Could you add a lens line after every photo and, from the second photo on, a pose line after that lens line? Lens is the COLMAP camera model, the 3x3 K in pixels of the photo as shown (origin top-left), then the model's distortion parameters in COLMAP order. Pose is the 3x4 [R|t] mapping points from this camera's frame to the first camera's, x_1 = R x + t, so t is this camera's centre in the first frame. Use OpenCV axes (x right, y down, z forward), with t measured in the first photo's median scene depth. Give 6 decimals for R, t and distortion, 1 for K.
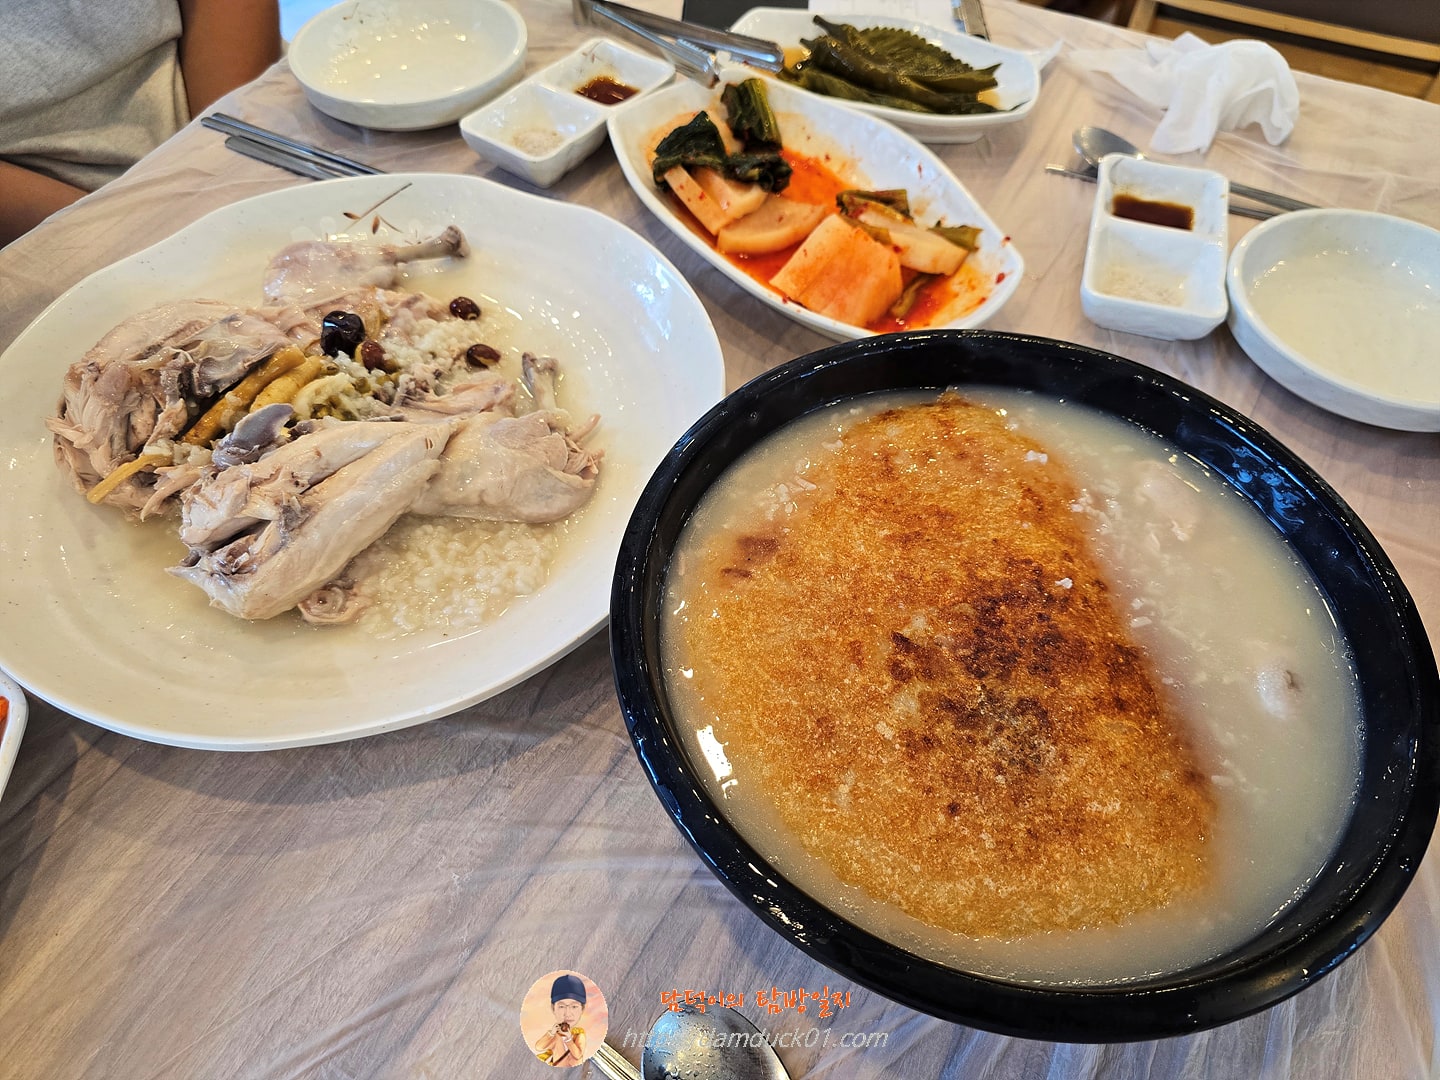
lens RADIAL K [[977.2, 0, 721.7], [0, 977.2, 539.3], [0, 0, 1]] dist [-0.034362, -0.000804]
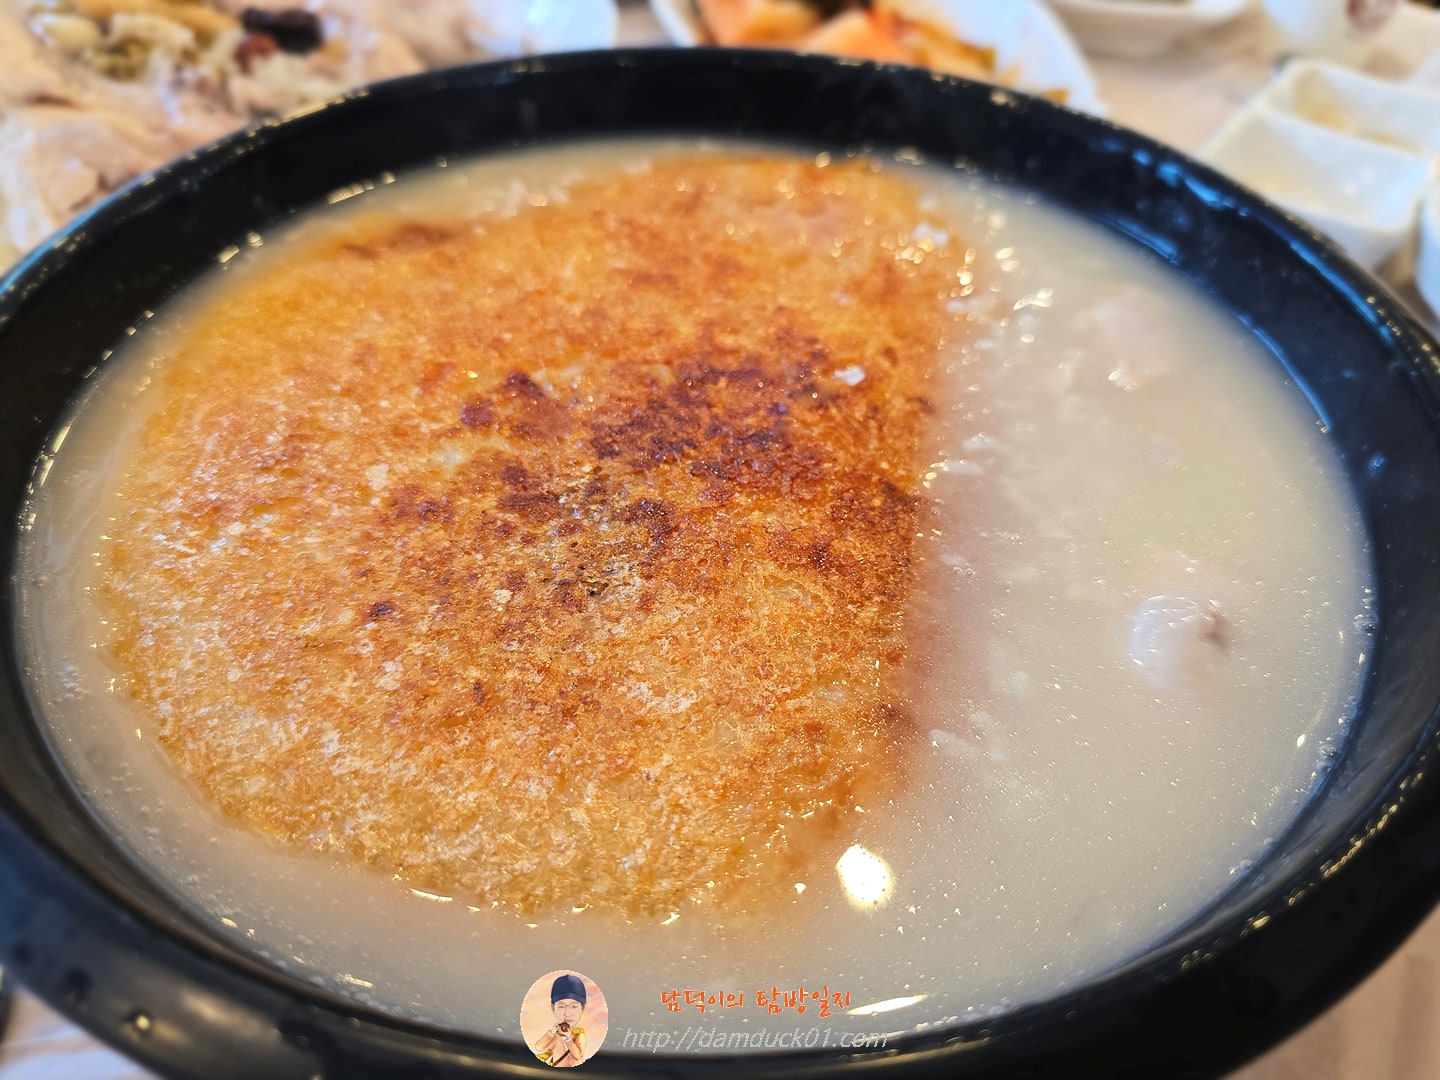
lens RADIAL K [[977.2, 0, 718.1], [0, 977.2, 540.6], [0, 0, 1]] dist [-0.034362, -0.000804]
pose [[0.939532, 0.250642, -0.233364, 0.476385], [-0.266781, 0.962933, -0.039842, 0.195634], [0.214728, 0.099690, 0.971573, 0.486178]]
